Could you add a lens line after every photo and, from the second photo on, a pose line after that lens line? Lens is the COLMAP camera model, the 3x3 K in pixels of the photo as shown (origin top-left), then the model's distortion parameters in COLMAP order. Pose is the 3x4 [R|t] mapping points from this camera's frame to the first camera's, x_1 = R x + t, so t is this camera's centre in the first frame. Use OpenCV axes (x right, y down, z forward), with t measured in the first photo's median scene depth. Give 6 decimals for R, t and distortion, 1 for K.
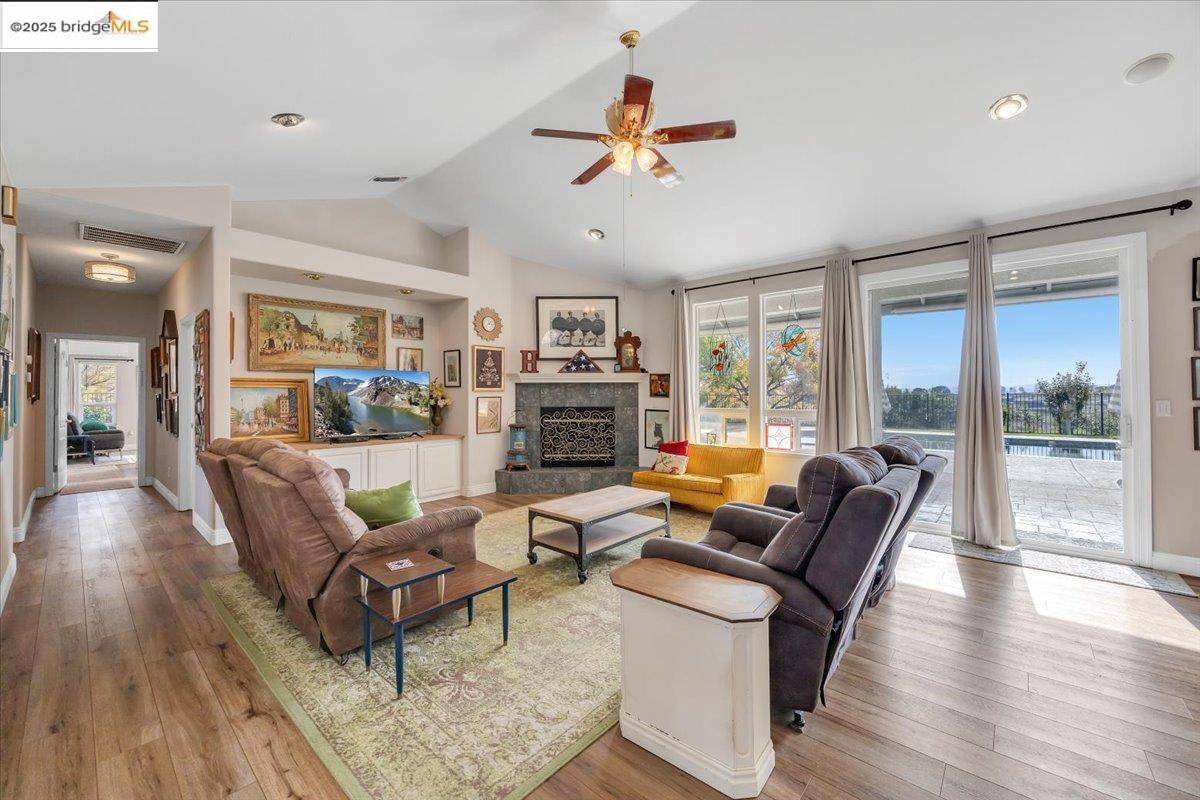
lens RADIAL K [[461.6, 0, 597.1], [0, 461.6, 387.7], [0, 0, 1]] dist [-0.001585, -0.000620]
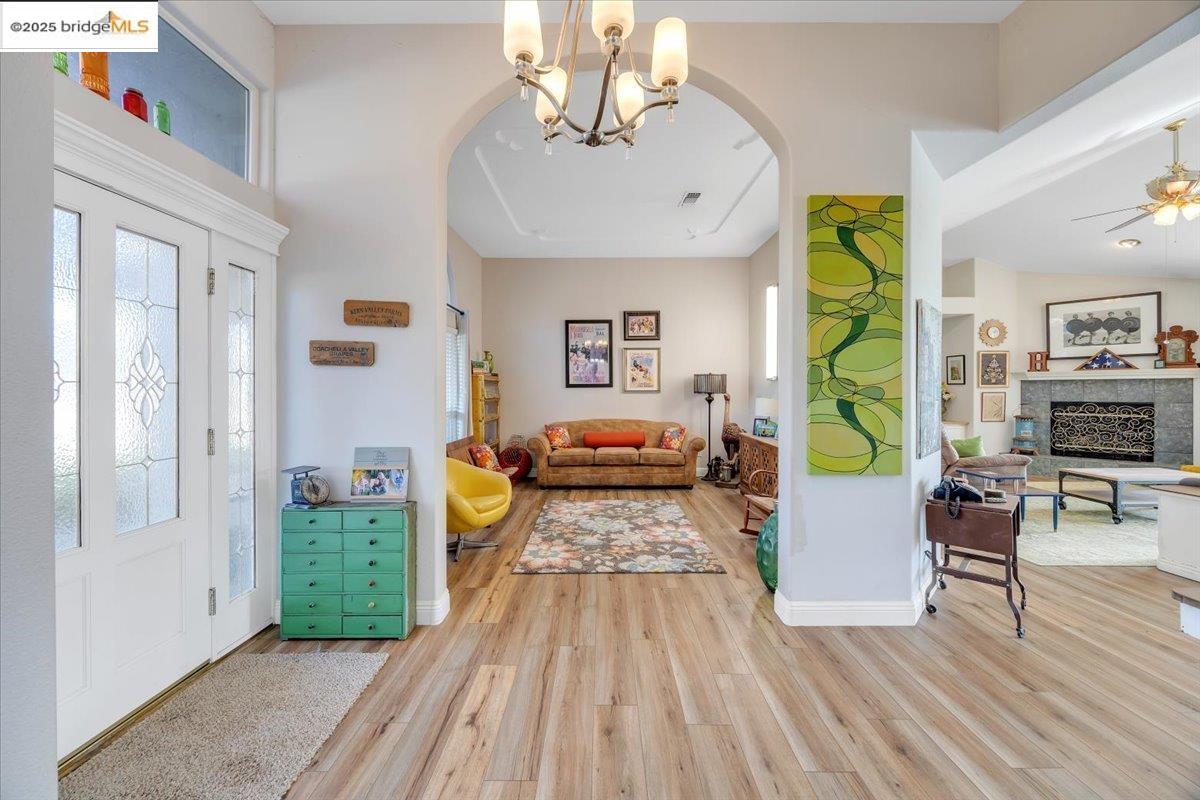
lens RADIAL K [[461.6, 0, 592.0], [0, 461.6, 393.8], [0, 0, 1]] dist [-0.001585, -0.000620]
pose [[0.661784, 0.006951, -0.749662, -0.022134], [0.008711, 0.999818, 0.016961, -0.005426], [0.749644, -0.017755, 0.661603, -0.584859]]
